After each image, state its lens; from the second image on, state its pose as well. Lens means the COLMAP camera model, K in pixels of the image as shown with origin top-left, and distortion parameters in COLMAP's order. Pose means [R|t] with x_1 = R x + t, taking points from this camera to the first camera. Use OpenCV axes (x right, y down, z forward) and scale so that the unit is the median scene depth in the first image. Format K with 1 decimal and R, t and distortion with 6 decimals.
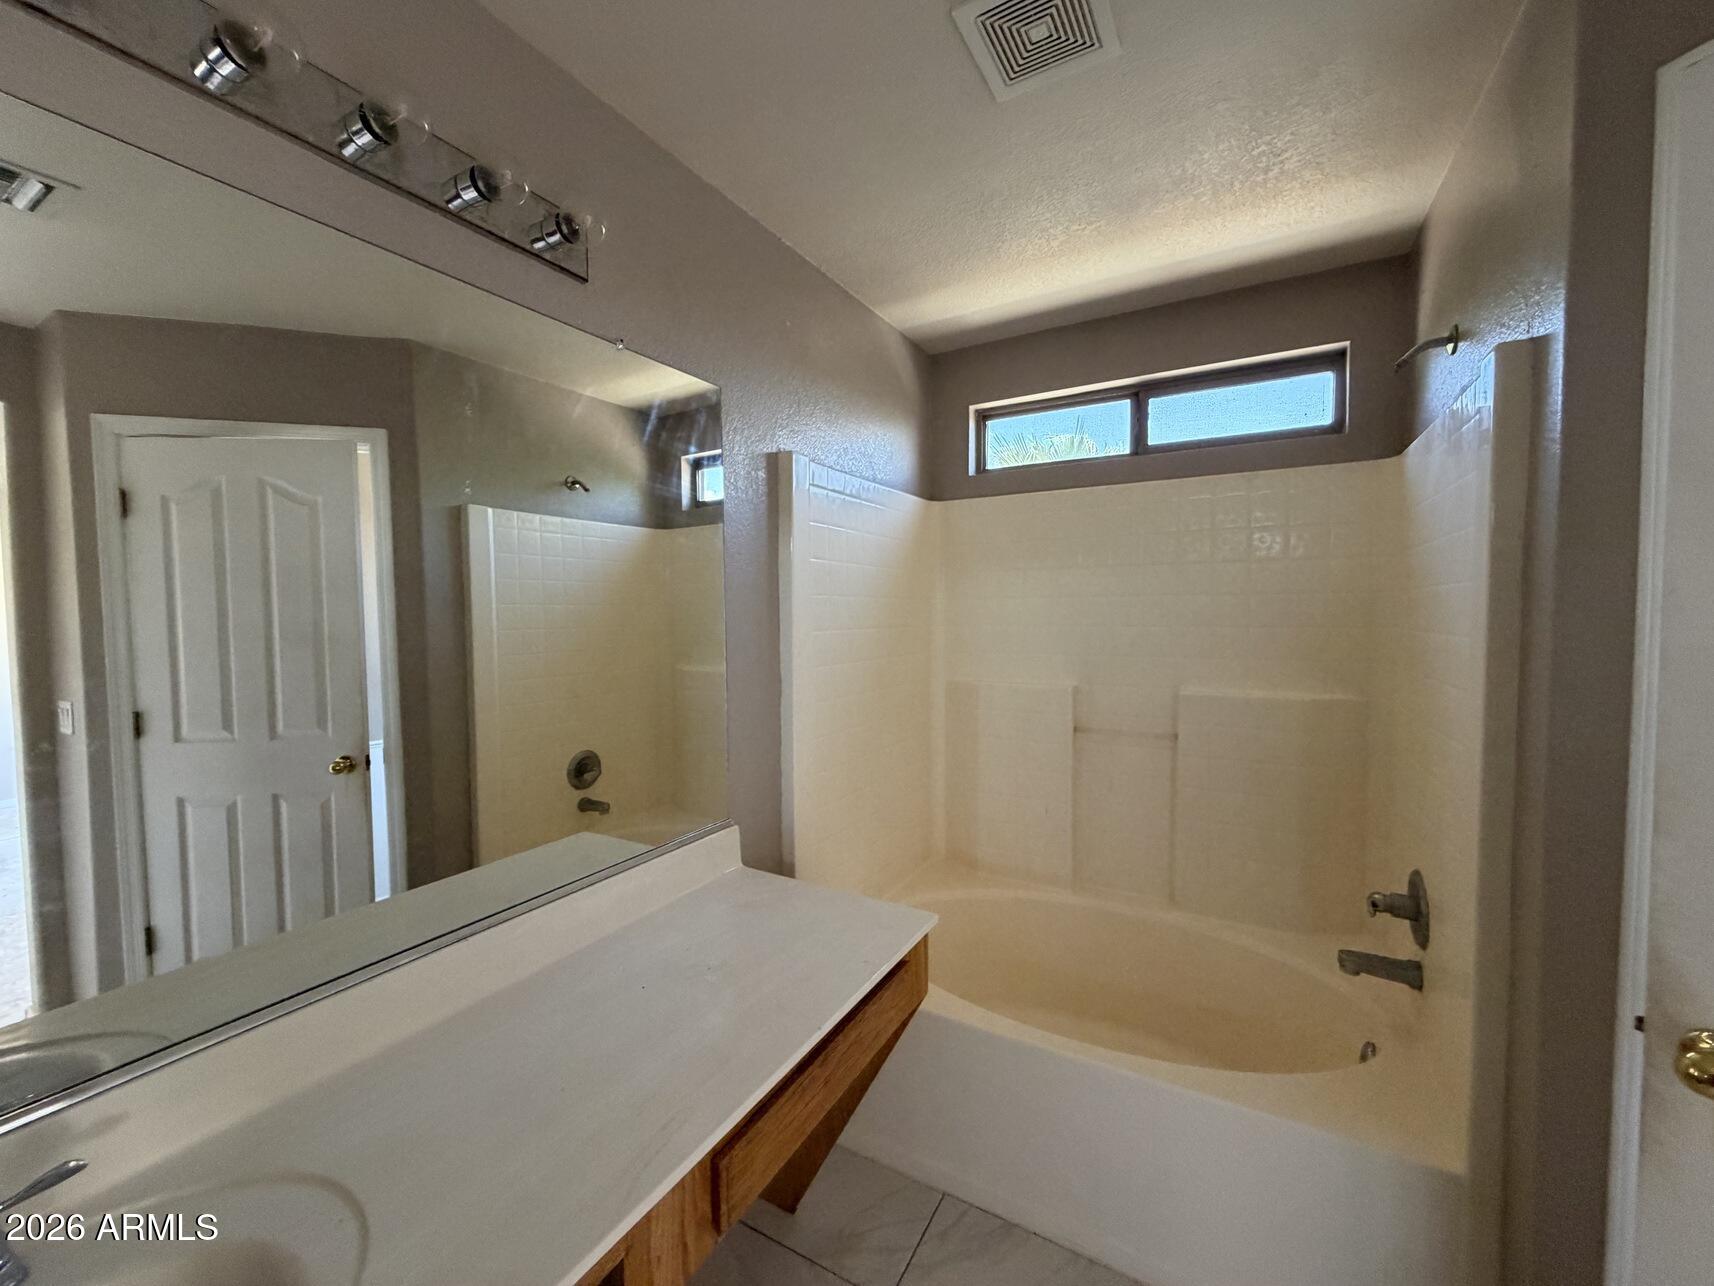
lens RADIAL K [[684.9, 0, 855.0], [0, 684.9, 641.7], [0, 0, 1]] dist [-0.000832, 0.000078]
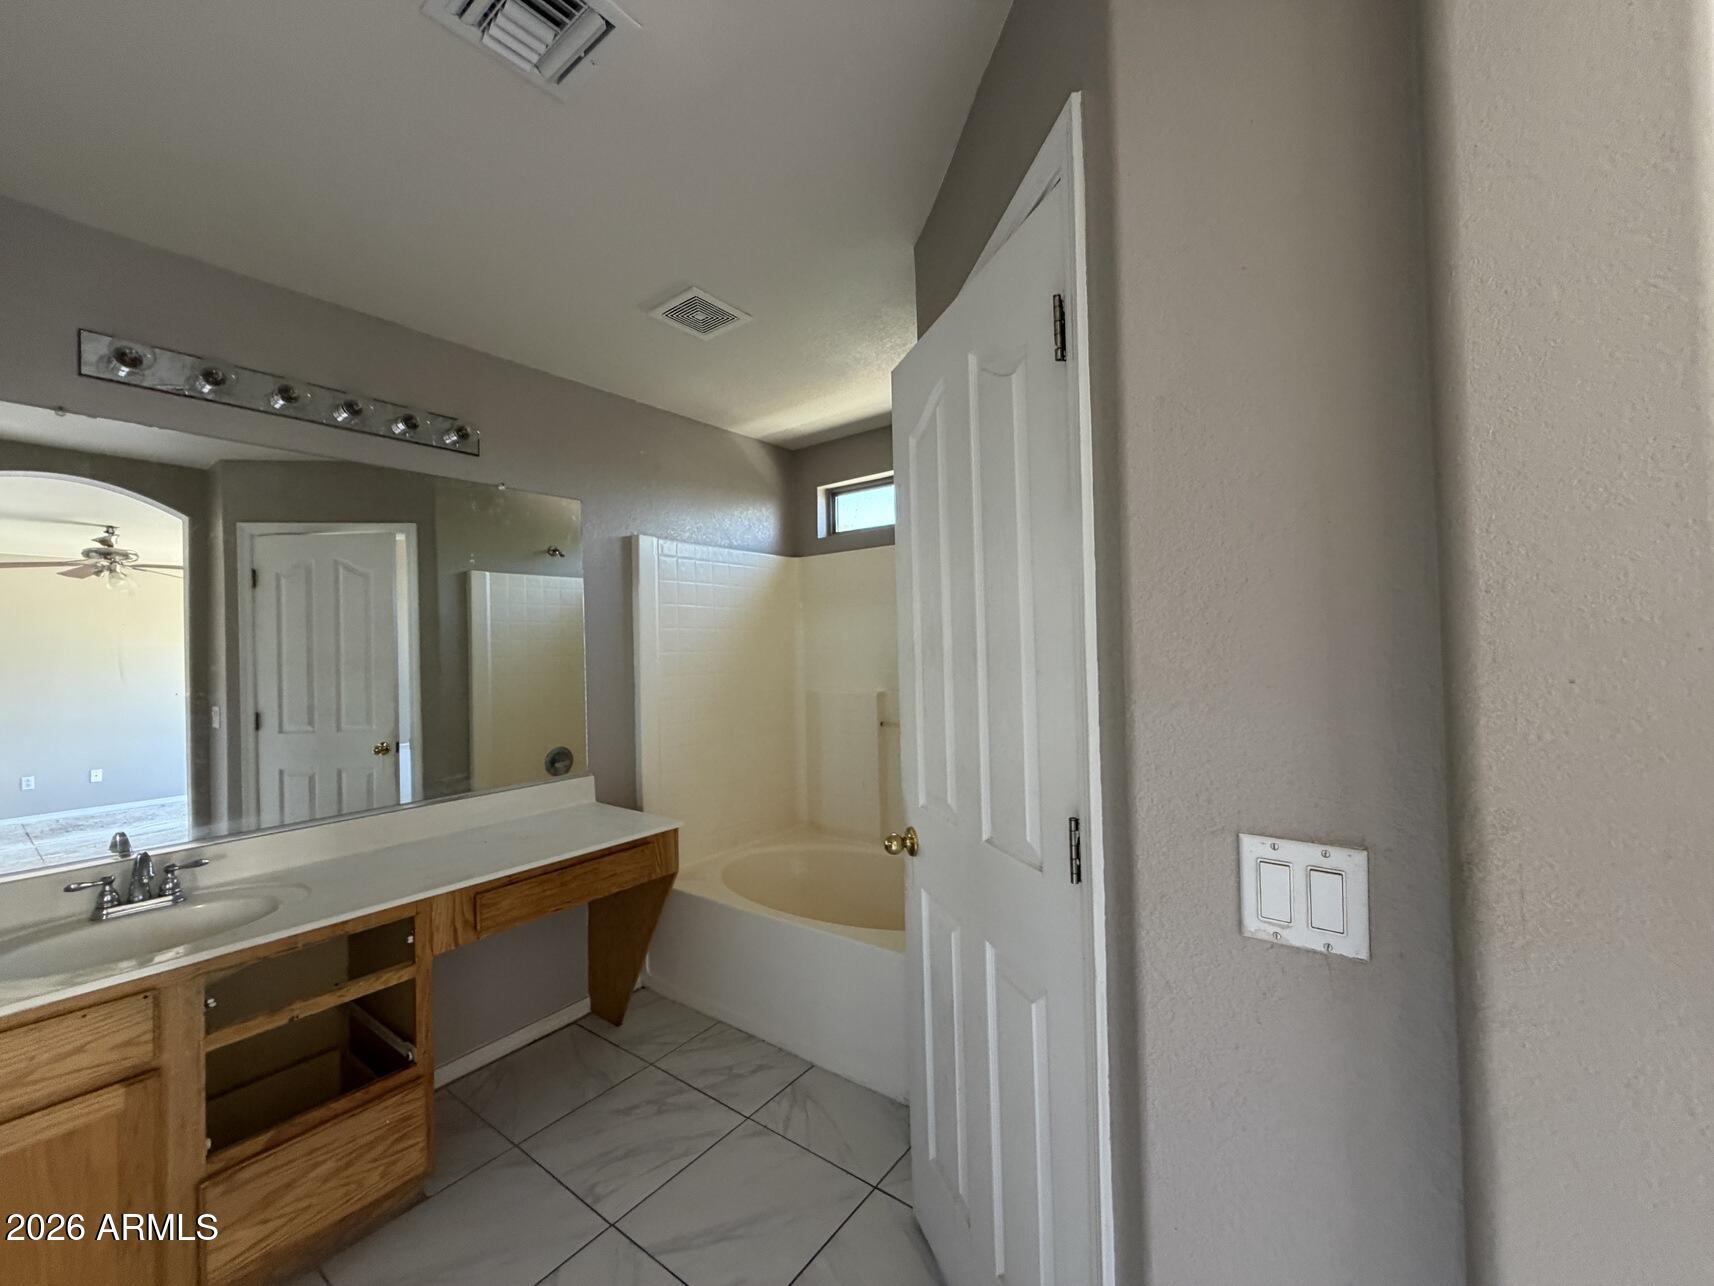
lens RADIAL K [[684.9, 0, 857.2], [0, 684.9, 641.6], [0, 0, 1]] dist [-0.000832, 0.000078]
pose [[0.993525, -0.018335, -0.112126, 0.446058], [0.012340, 0.998468, -0.053933, 0.040119], [0.112943, 0.052201, 0.992229, -0.366613]]
